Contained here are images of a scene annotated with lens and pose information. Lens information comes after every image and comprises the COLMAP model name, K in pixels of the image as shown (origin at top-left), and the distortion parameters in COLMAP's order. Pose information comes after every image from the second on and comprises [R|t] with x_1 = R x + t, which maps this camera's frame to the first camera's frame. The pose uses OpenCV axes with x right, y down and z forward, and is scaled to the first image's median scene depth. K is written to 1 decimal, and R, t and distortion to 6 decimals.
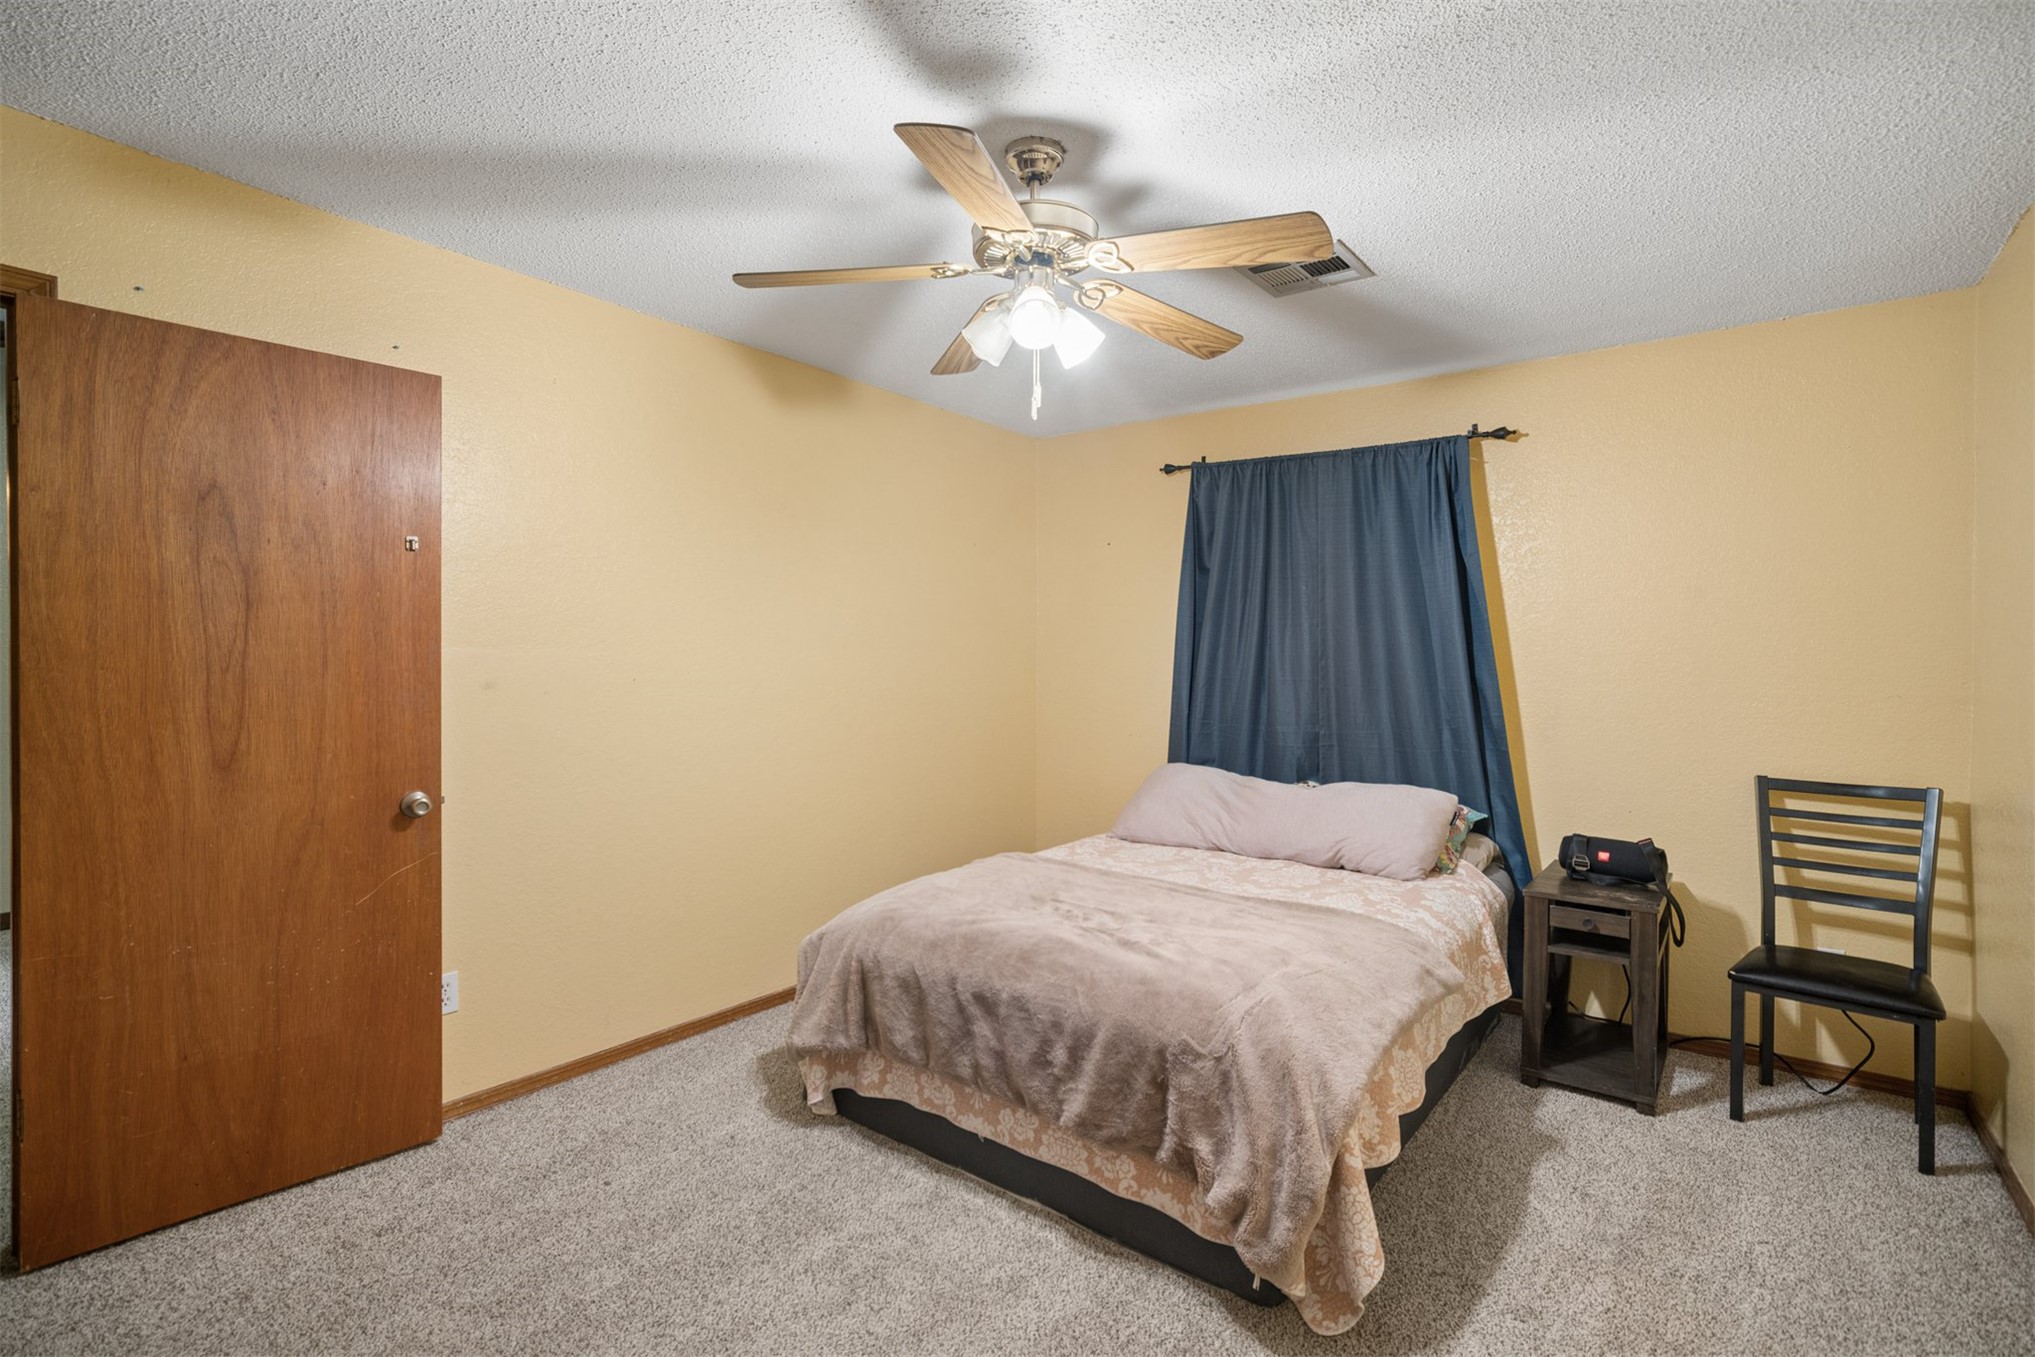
lens RADIAL K [[938.4, 0, 1024.6], [0, 938.4, 668.6], [0, 0, 1]] dist [-0.013404, 0.000215]
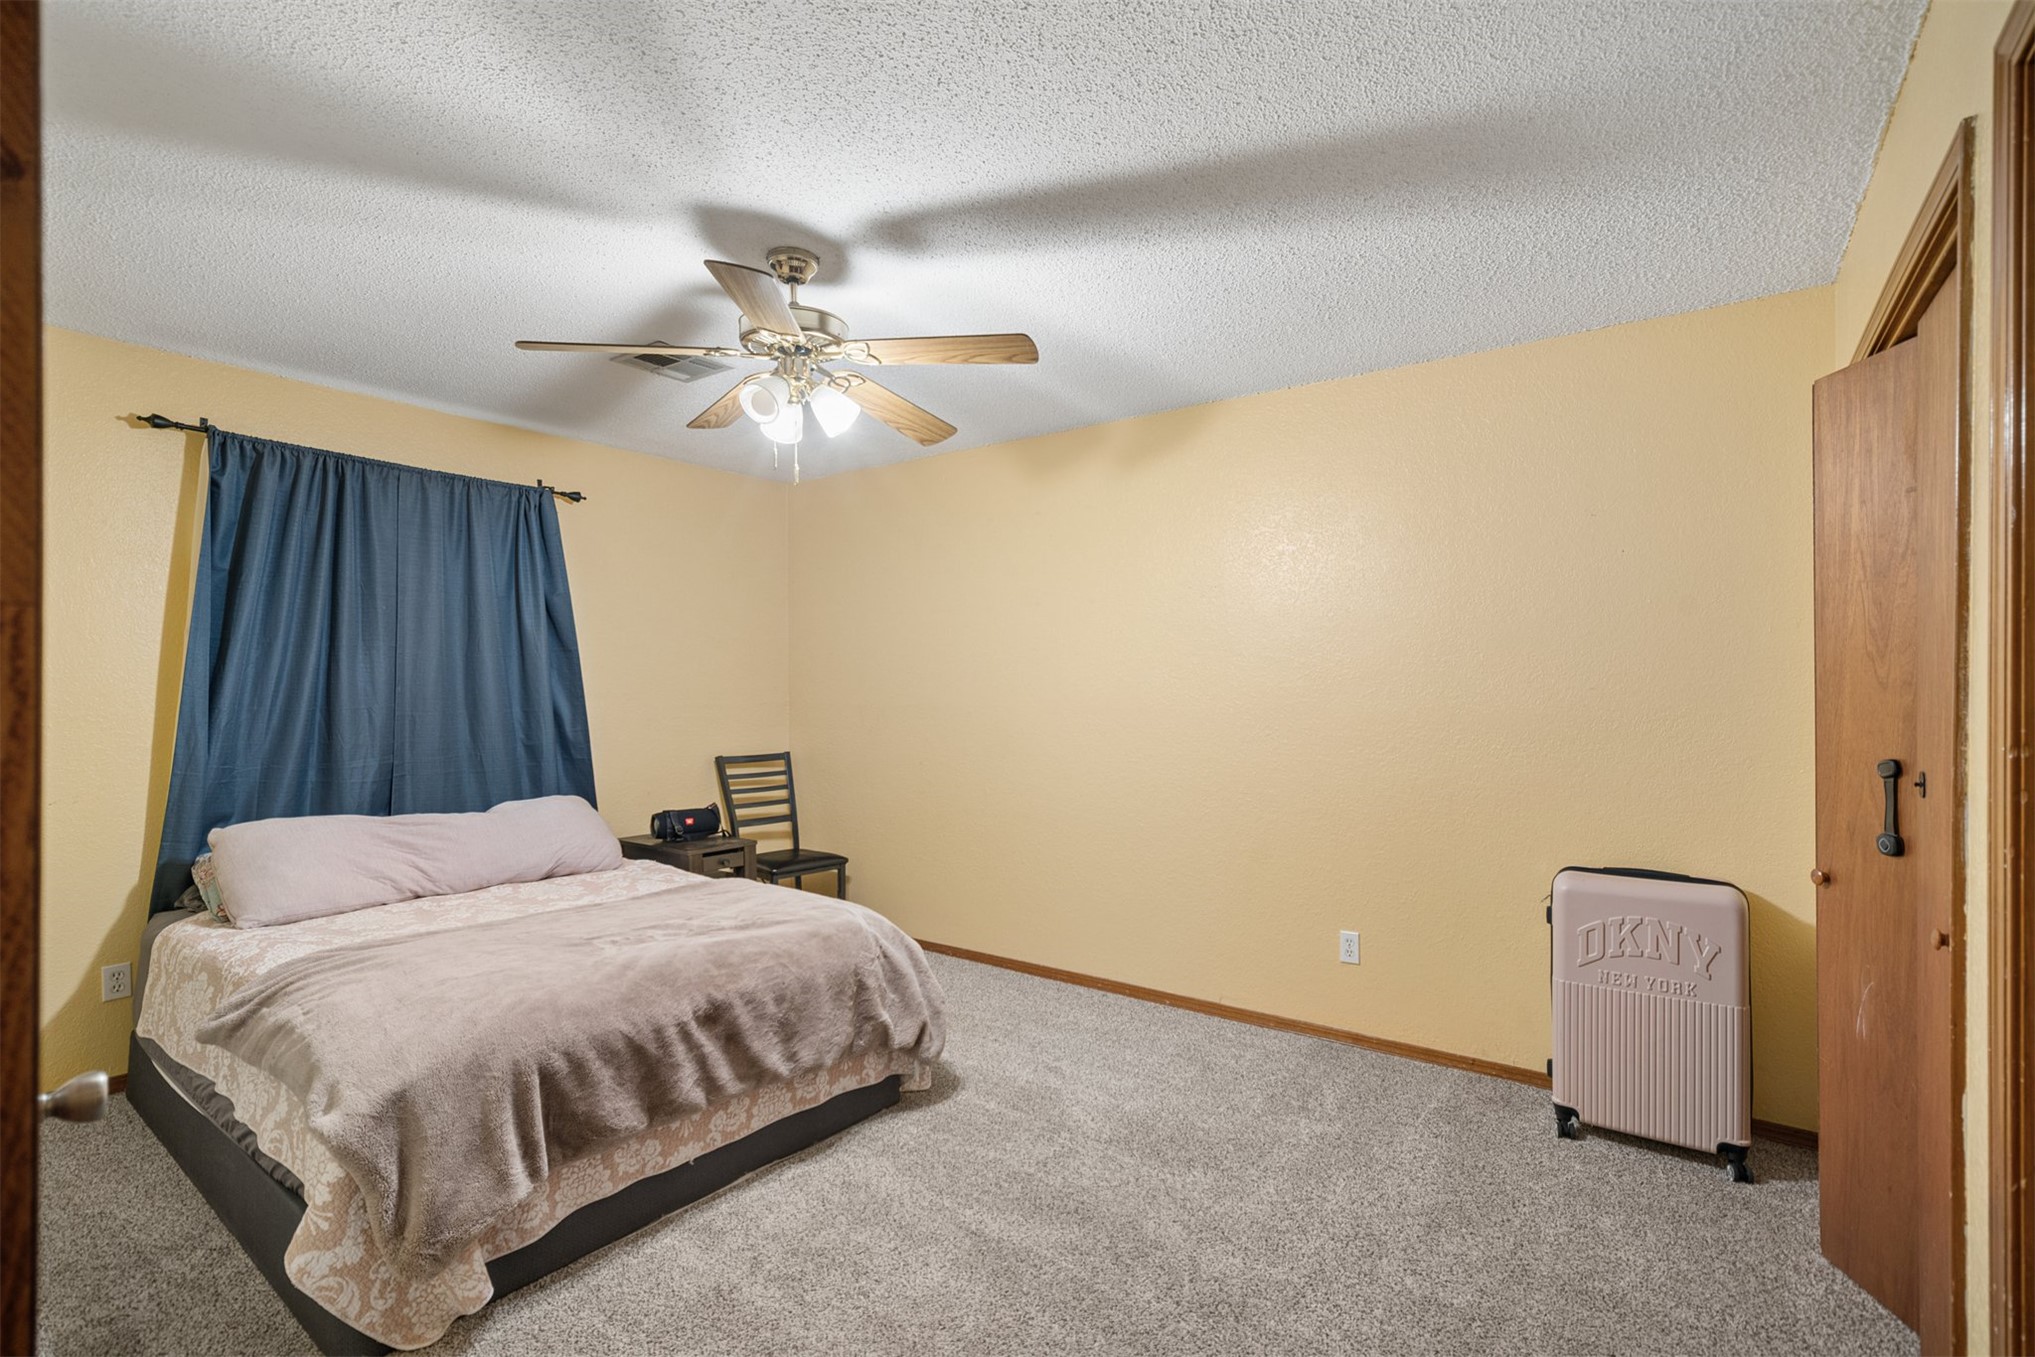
lens RADIAL K [[938.4, 0, 1024.5], [0, 938.4, 680.0], [0, 0, 1]] dist [-0.013404, 0.000215]
pose [[-0.003442, -0.003279, 0.999989, -0.981168], [0.012451, 0.999917, 0.003321, -0.015636], [-0.999917, 0.012463, -0.003401, 0.594958]]
